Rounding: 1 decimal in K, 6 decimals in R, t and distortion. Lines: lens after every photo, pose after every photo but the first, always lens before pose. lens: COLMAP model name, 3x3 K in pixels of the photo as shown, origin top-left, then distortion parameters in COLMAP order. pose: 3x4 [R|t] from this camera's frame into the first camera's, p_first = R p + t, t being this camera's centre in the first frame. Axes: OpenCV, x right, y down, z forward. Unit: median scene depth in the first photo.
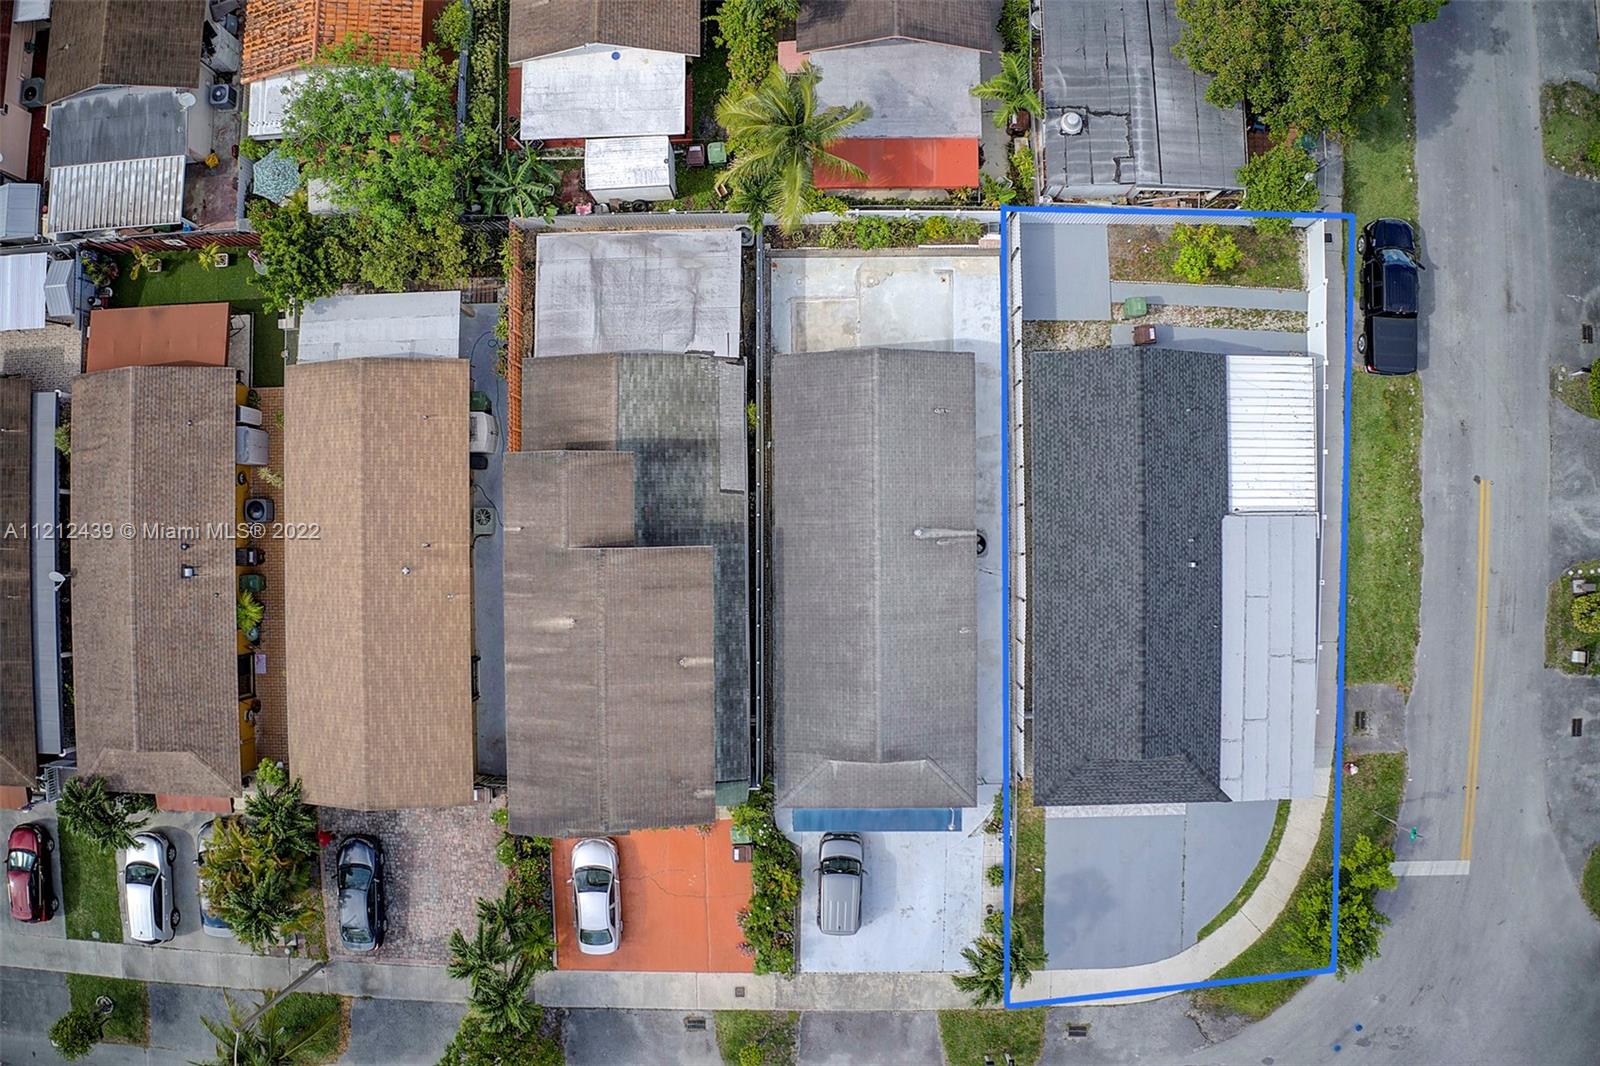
lens RADIAL K [[1262.1, 0, 800.0], [0, 1262.1, 533.0], [0, 0, 1]] dist [-0.187652, 0.014071]
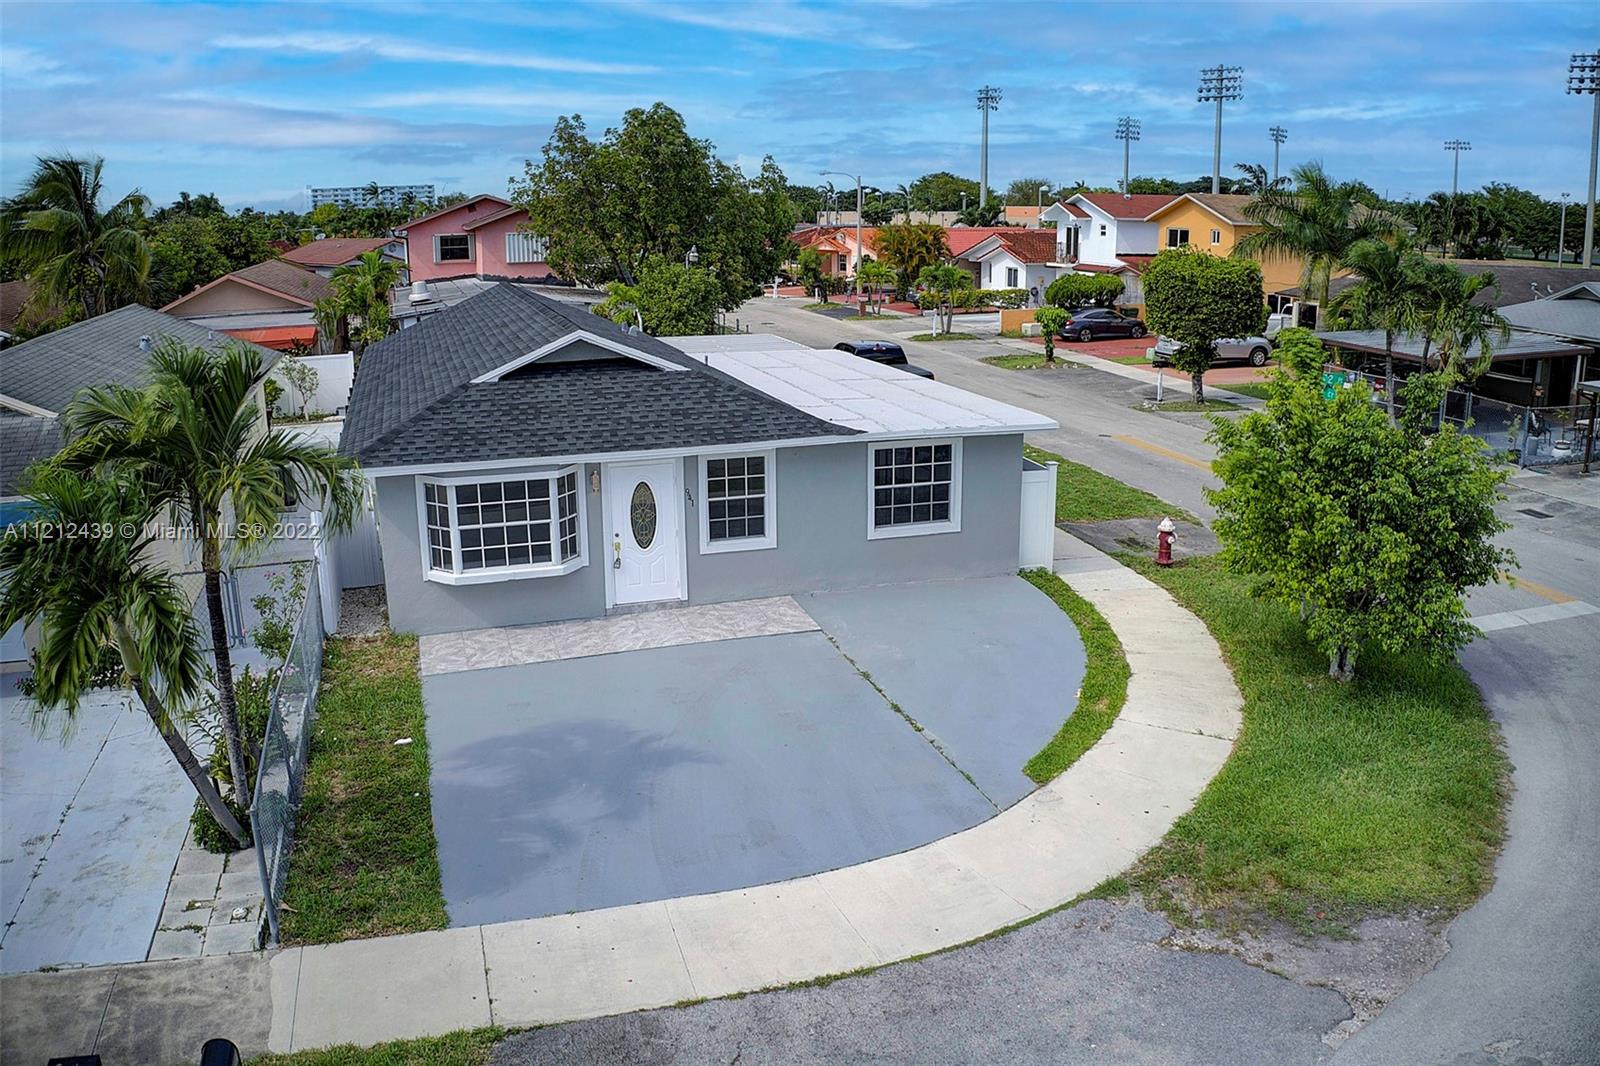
lens RADIAL K [[1262.1, 0, 800.0], [0, 1262.1, 533.0], [0, 0, 1]] dist [-0.187652, 0.014071]
pose [[0.955513, -0.061439, 0.288480, 0.202550], [0.294682, 0.240593, -0.924812, 0.564260], [-0.012587, 0.968680, 0.247995, 0.880960]]
